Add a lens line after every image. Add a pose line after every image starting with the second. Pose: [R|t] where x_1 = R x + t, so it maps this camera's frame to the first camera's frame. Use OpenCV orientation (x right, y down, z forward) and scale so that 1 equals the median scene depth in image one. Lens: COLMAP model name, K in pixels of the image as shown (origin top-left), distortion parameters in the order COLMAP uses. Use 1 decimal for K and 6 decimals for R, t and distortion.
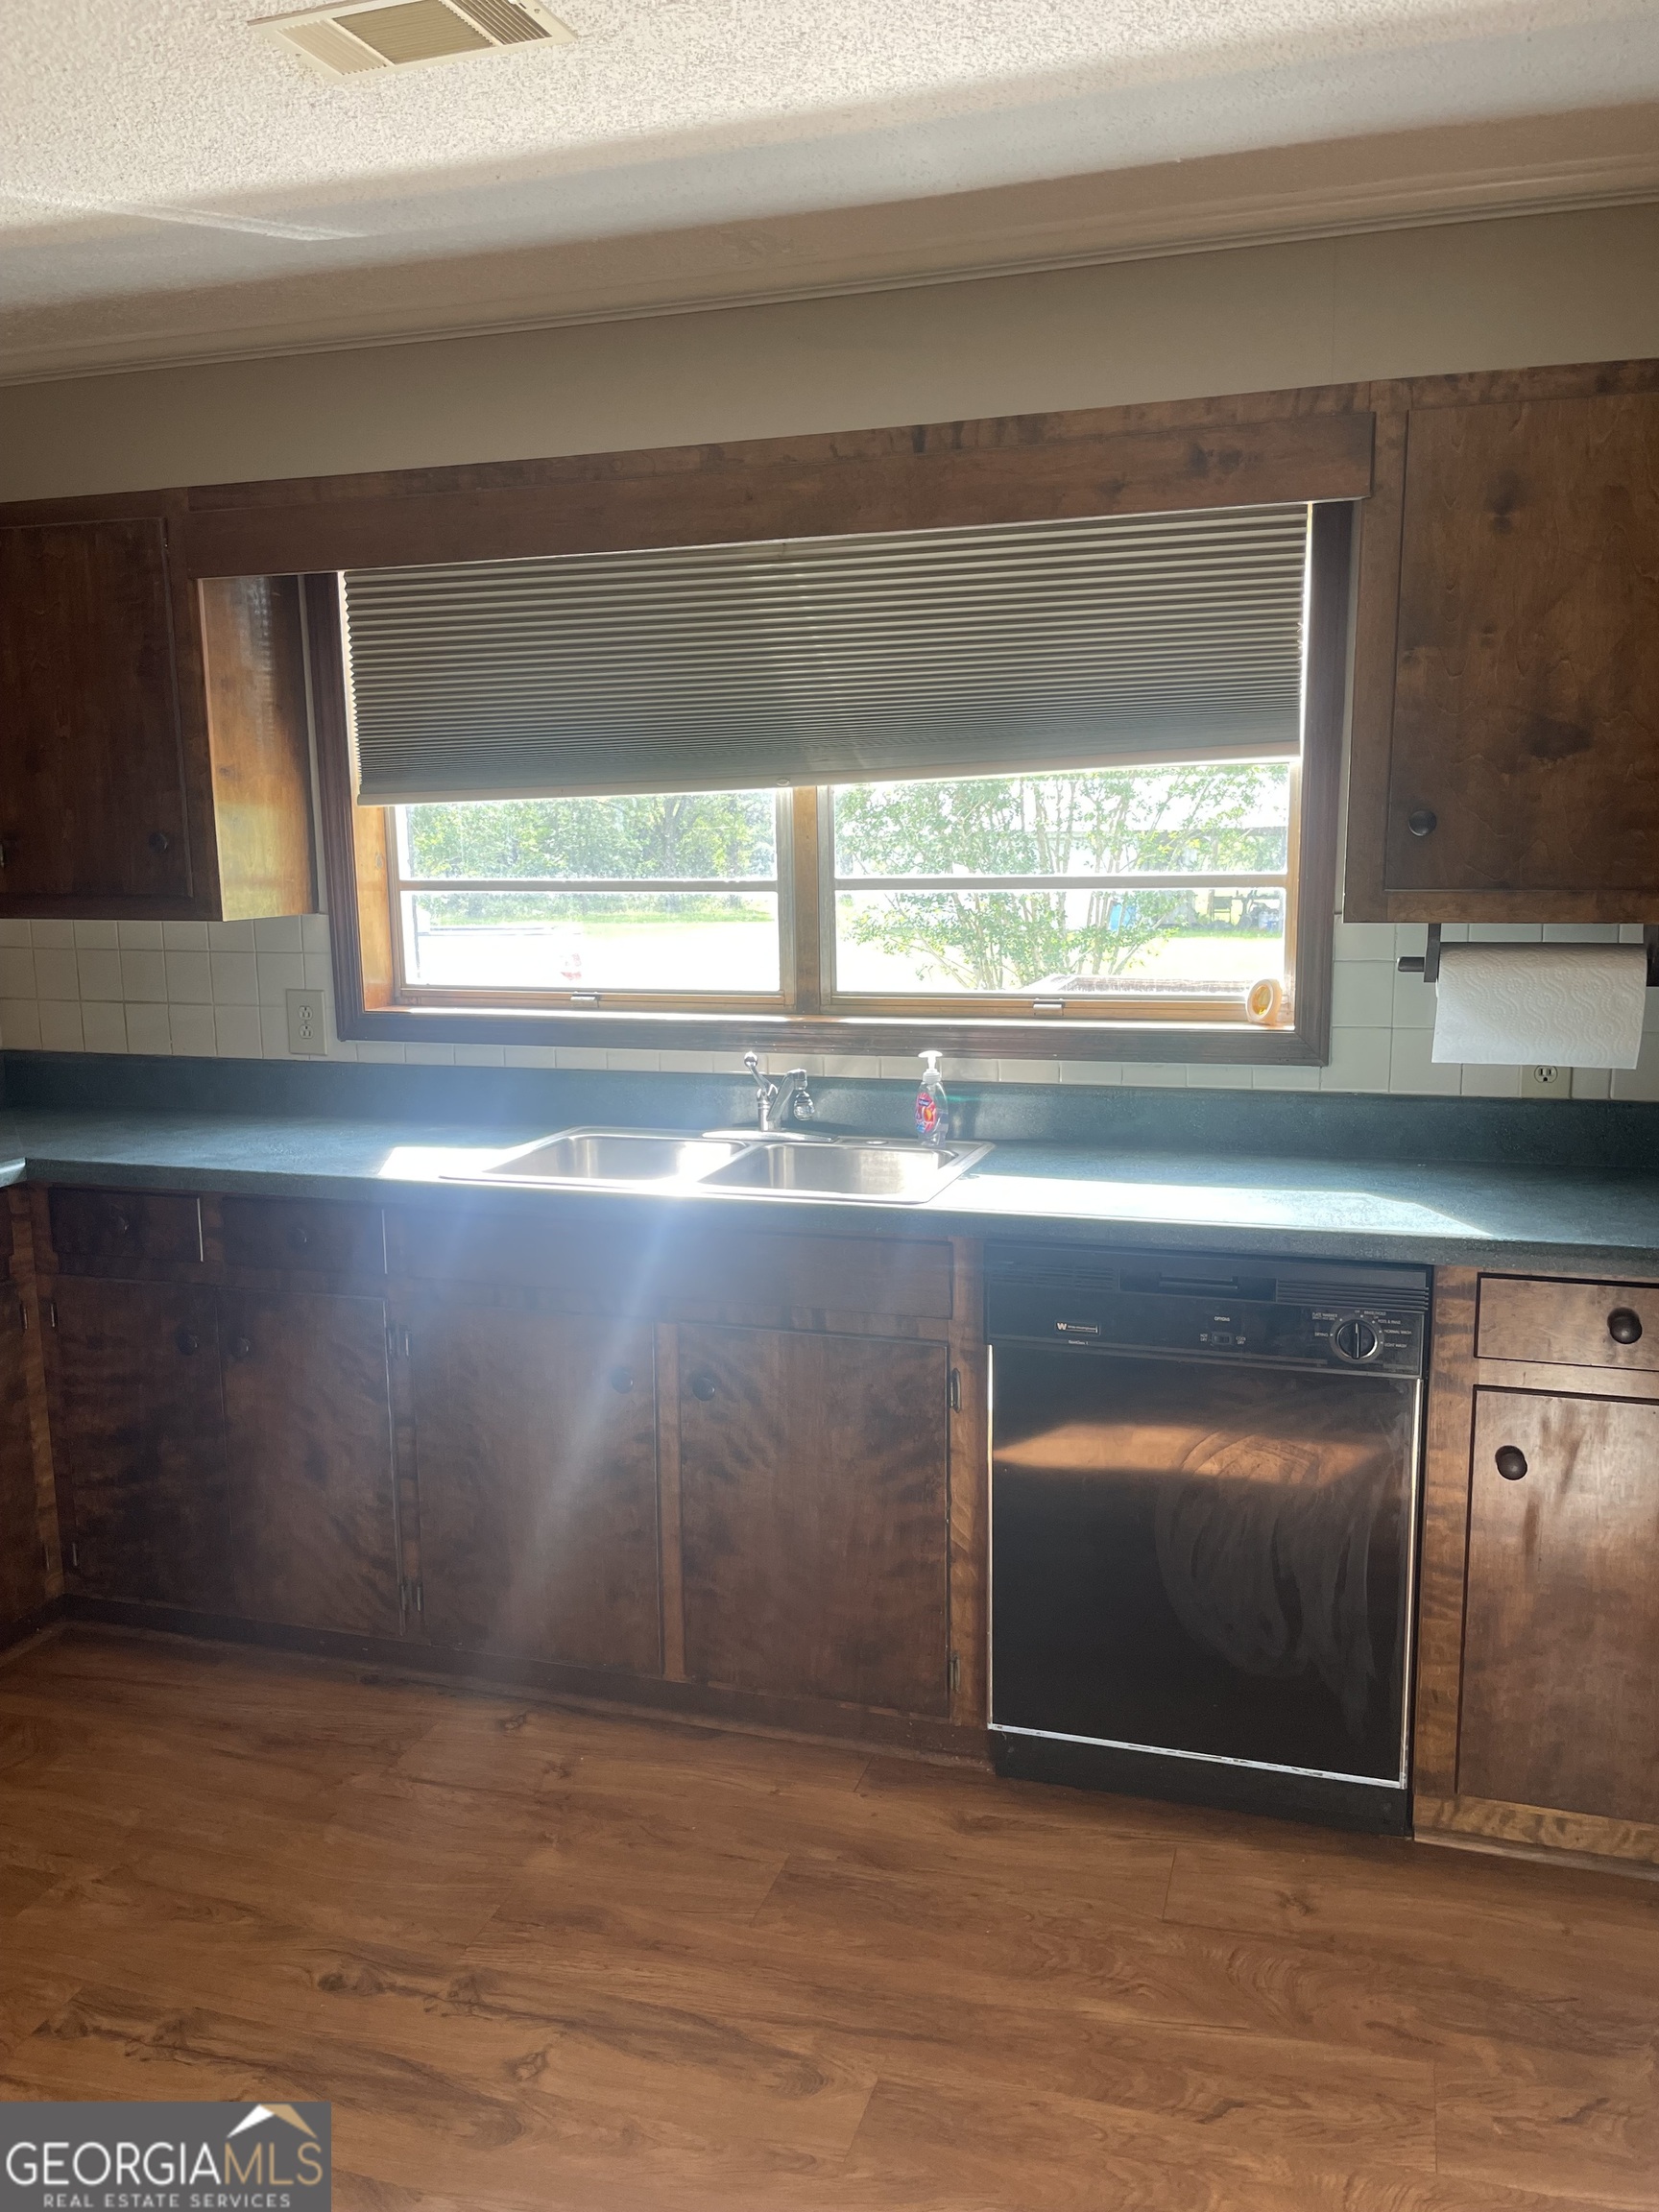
lens RADIAL K [[1685.2, 0, 827.3], [0, 1685.2, 1127.3], [0, 0, 1]] dist [0.037876, -0.018251]
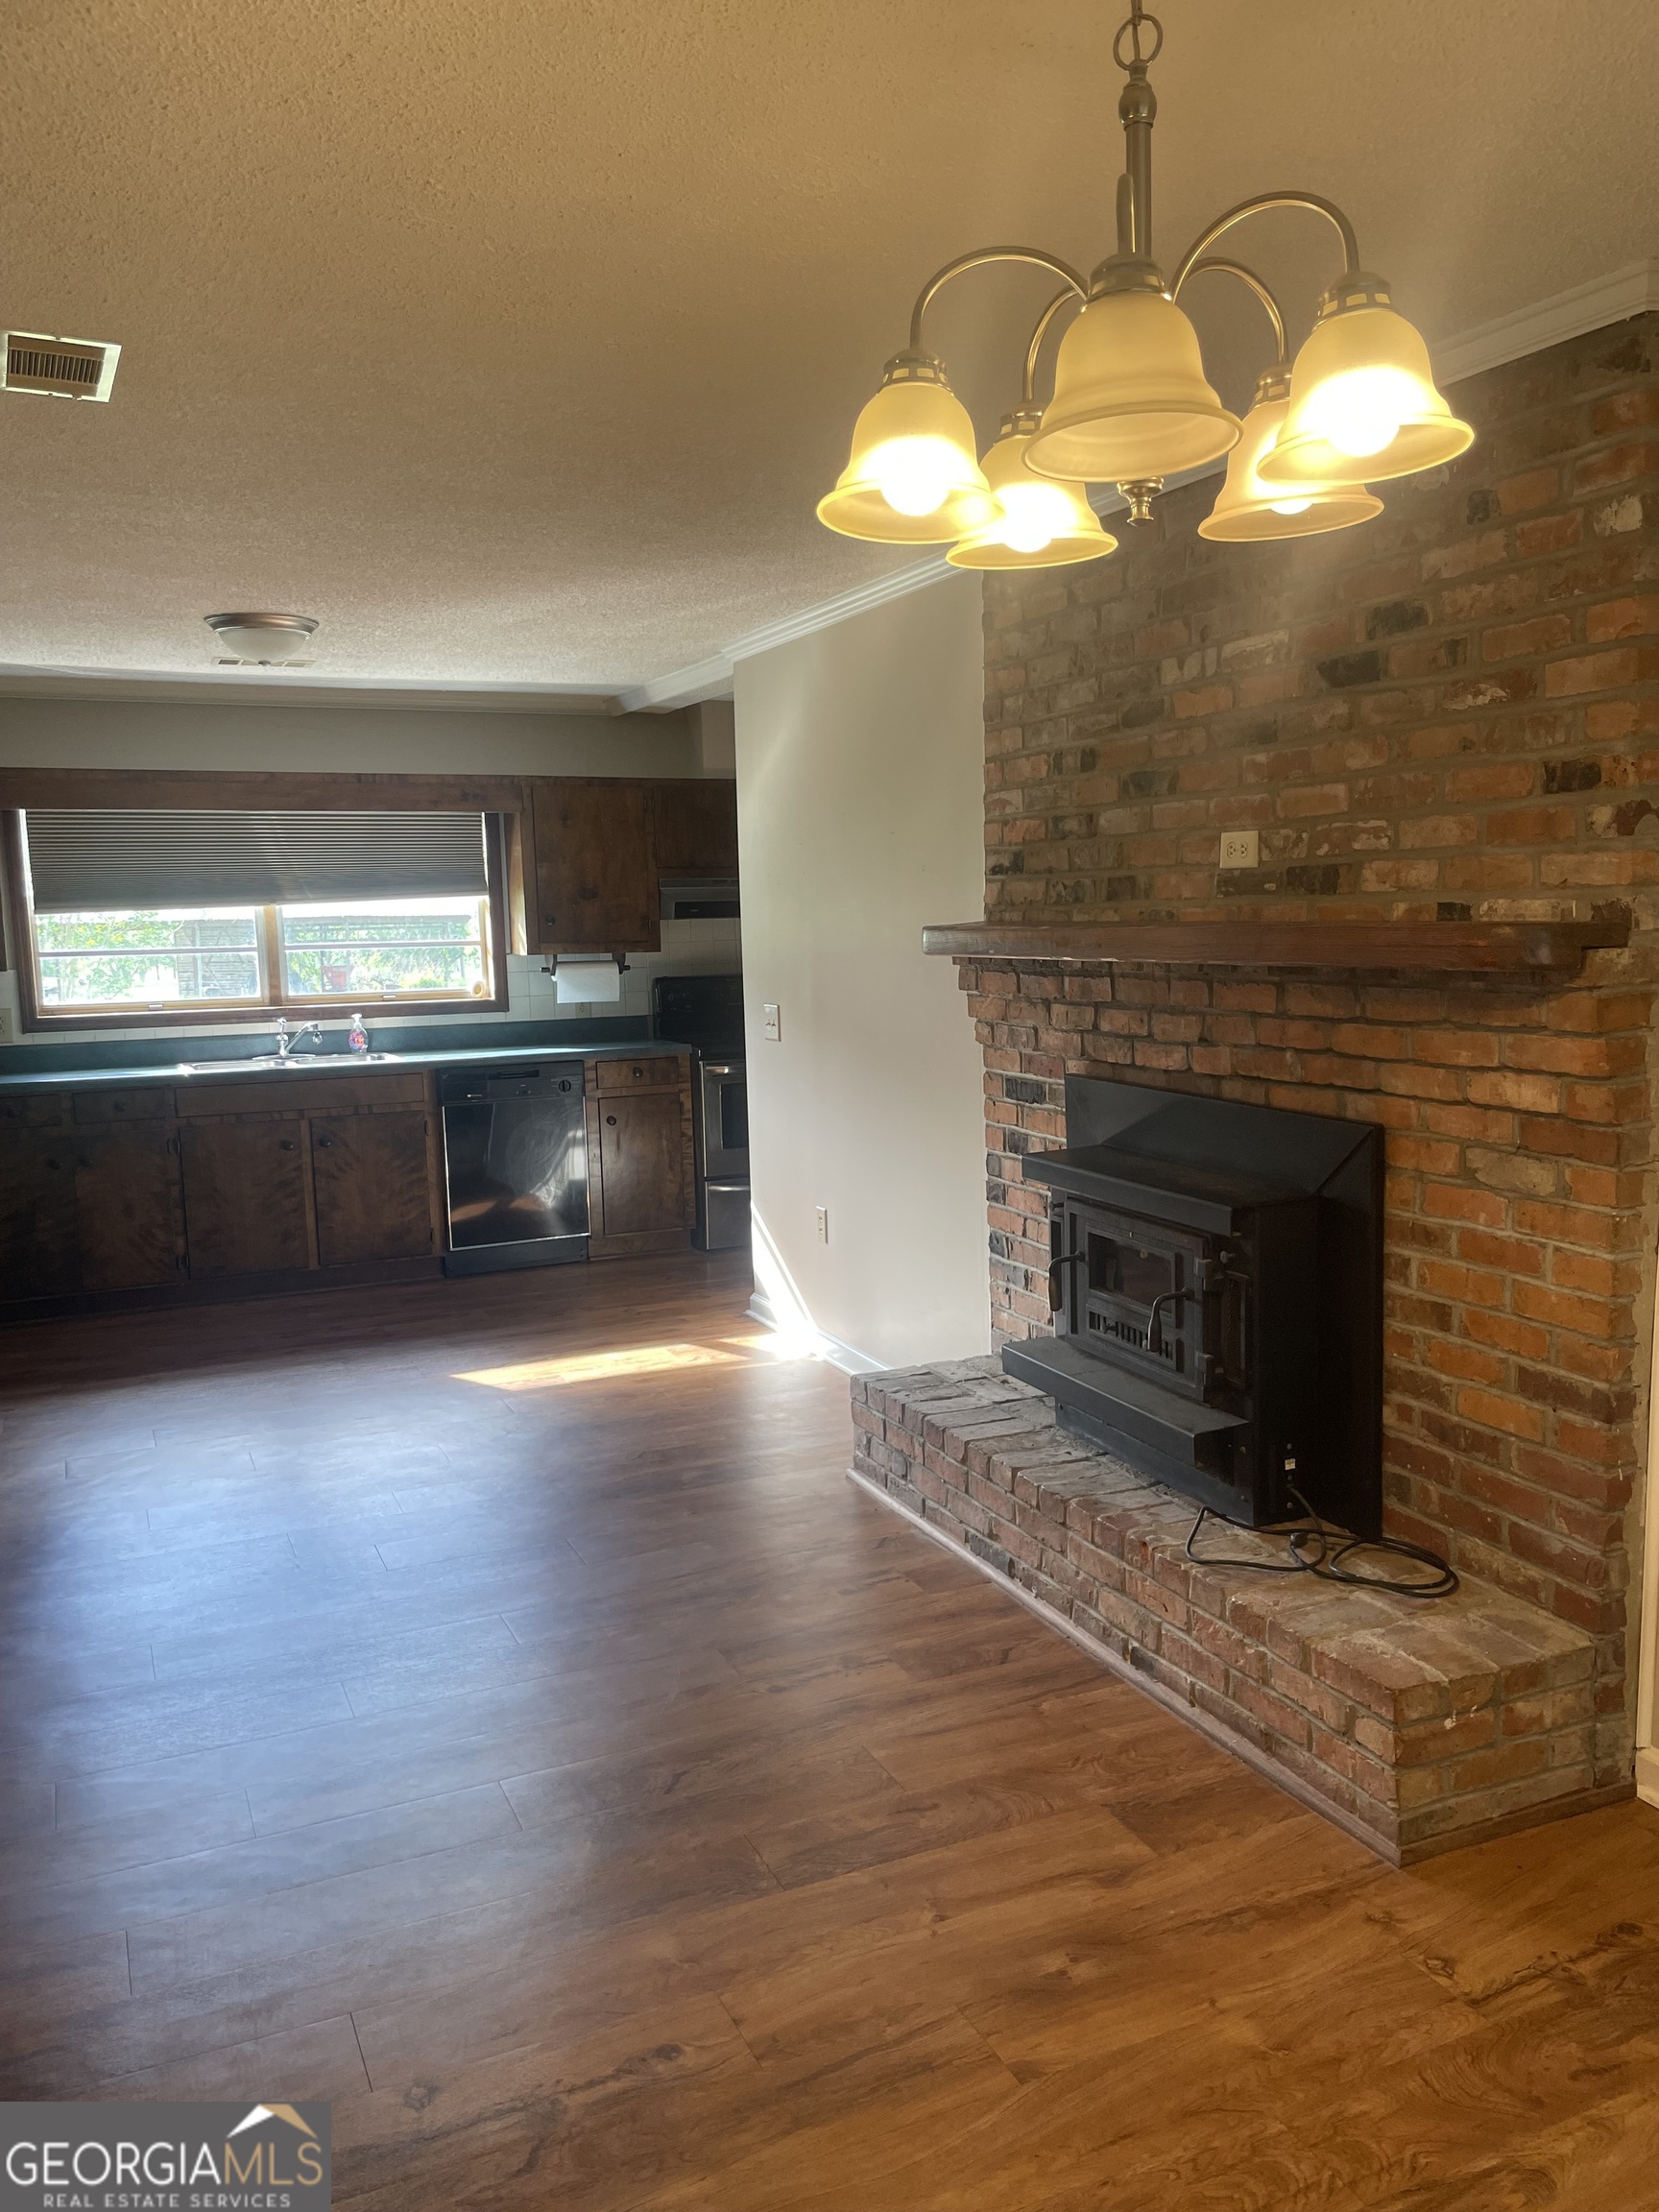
lens RADIAL K [[1685.2, 0, 834.6], [0, 1685.2, 1122.1], [0, 0, 1]] dist [0.037876, -0.018251]
pose [[0.747808, -0.086844, 0.658210, -1.122786], [0.124440, 0.992172, -0.010473, 0.235832], [-0.652148, 0.089739, 0.752761, -1.360875]]
